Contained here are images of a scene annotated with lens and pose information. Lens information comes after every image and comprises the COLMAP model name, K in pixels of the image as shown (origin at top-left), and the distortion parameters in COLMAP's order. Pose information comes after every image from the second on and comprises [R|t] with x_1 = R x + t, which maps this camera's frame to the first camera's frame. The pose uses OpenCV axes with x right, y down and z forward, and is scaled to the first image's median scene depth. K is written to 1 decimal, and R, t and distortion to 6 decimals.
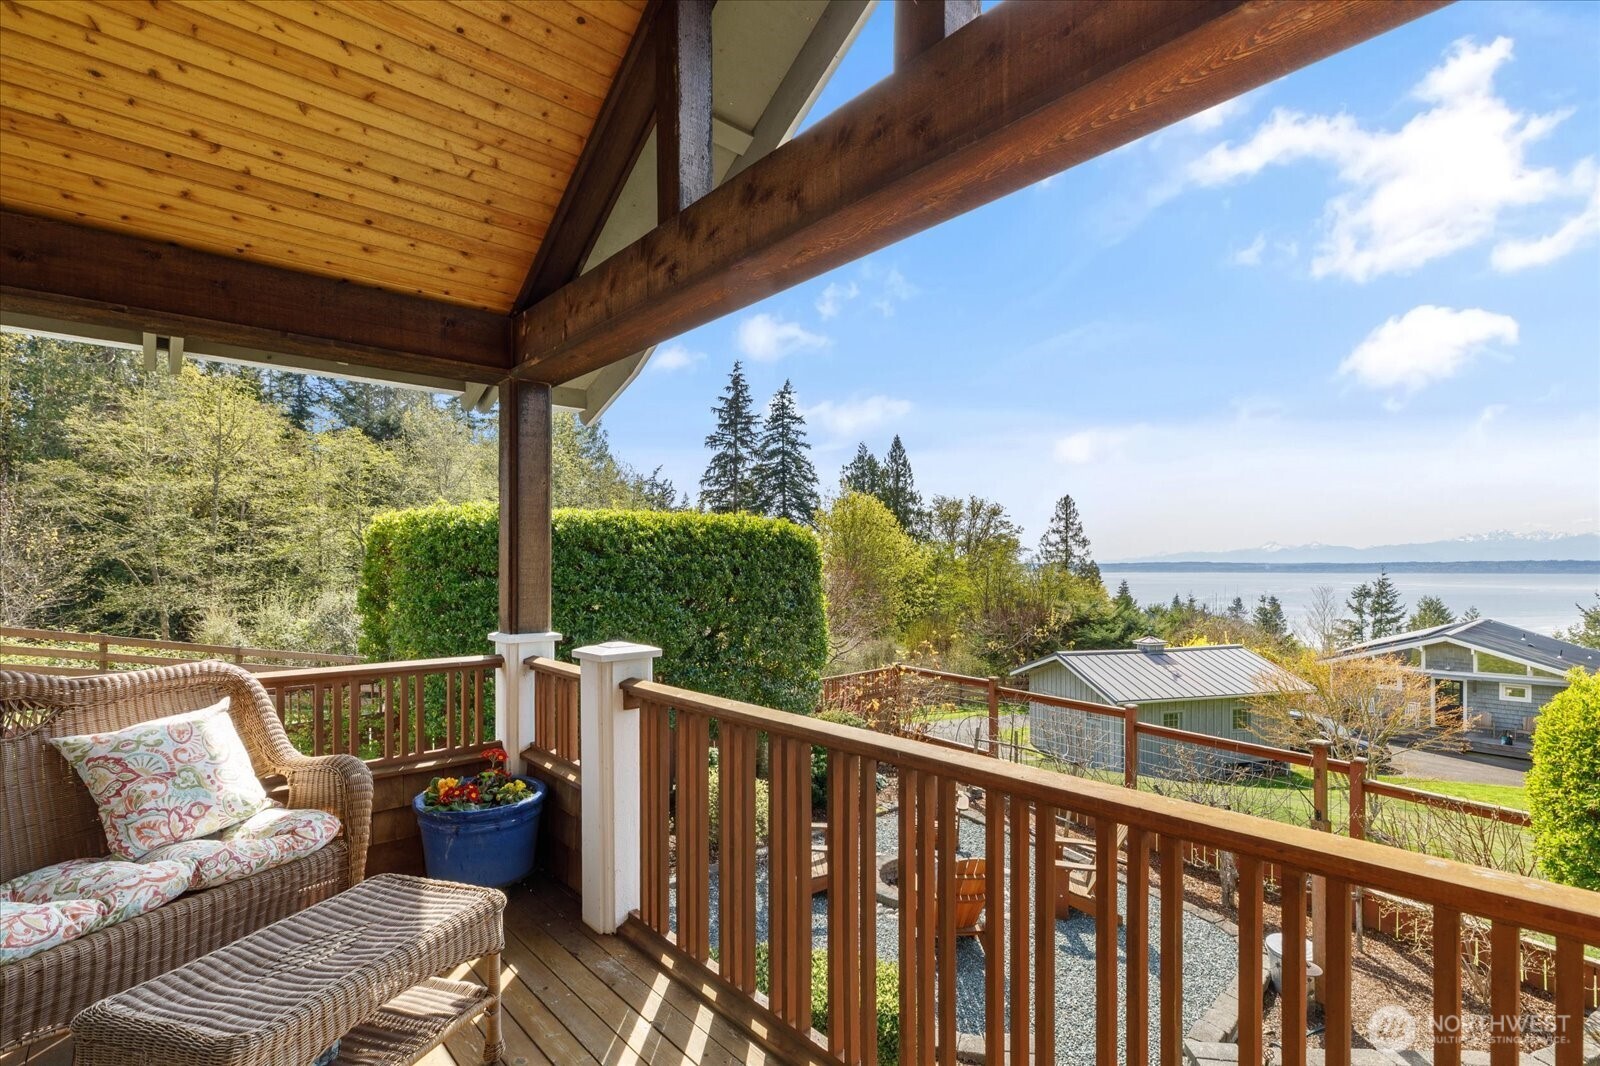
lens RADIAL K [[744.9, 0, 813.4], [0, 744.9, 567.6], [0, 0, 1]] dist [0.003977, 0.000590]
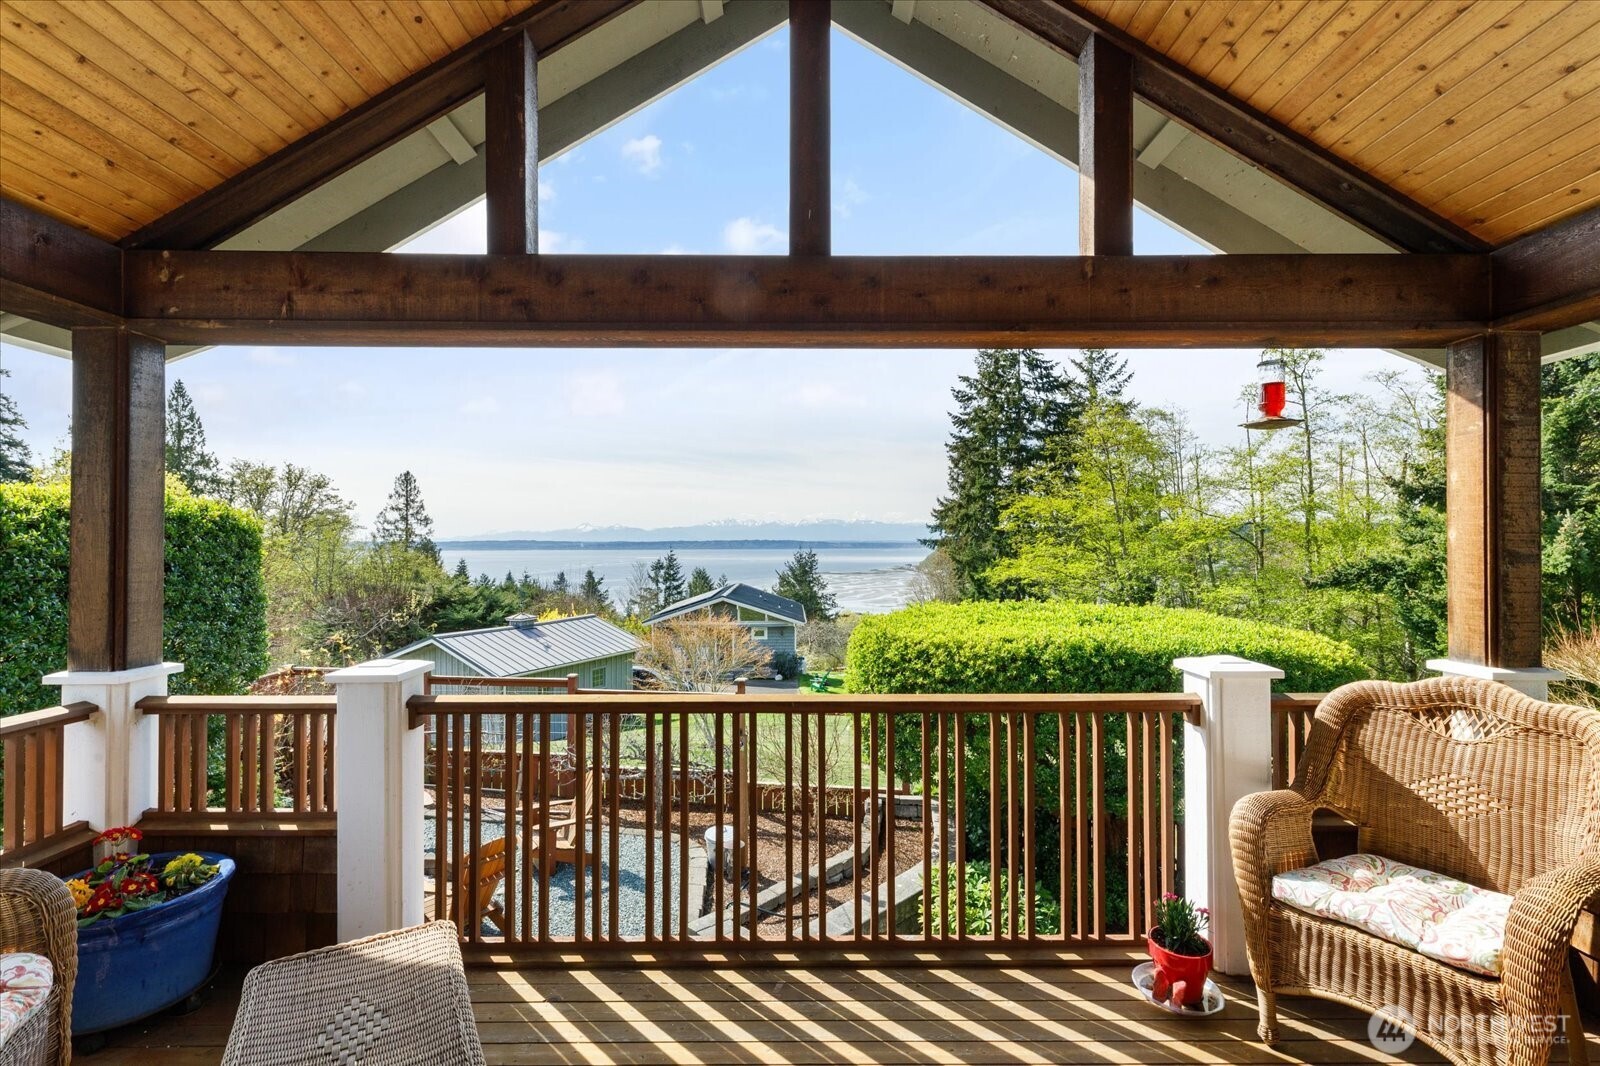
lens RADIAL K [[727.8, 0, 800.0], [0, 727.8, 533.0], [0, 0, 1]] dist [0.011329, -0.000483]
pose [[0.667699, 0.010409, 0.744359, -0.043477], [0.002499, 0.999865, -0.016224, -0.003029], [-0.744427, 0.012692, 0.667583, 0.000095]]
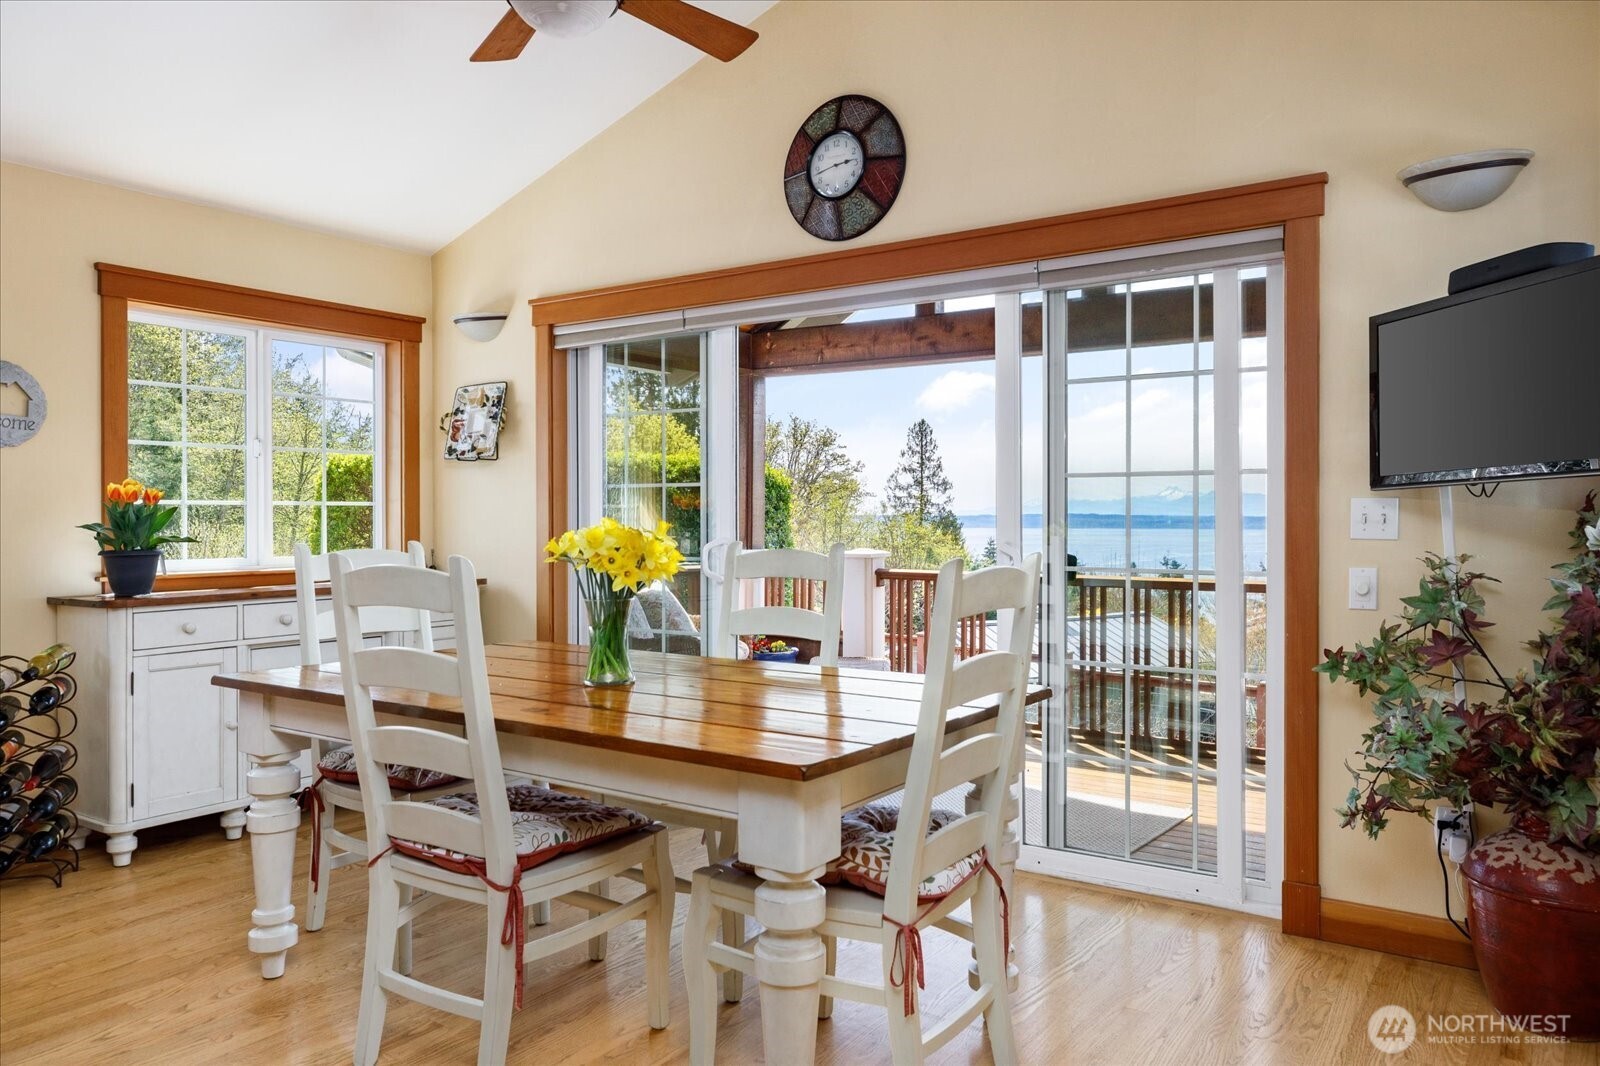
lens RADIAL K [[1145.9, 0, 800.0], [0, 1145.9, 533.0], [0, 0, 1]] dist [0.002788, 0.000337]
pose [[0.972118, 0.001164, 0.234489, -0.073701], [-0.003673, 0.999941, 0.010263, 0.002993], [-0.234463, -0.010838, 0.972065, -0.107675]]
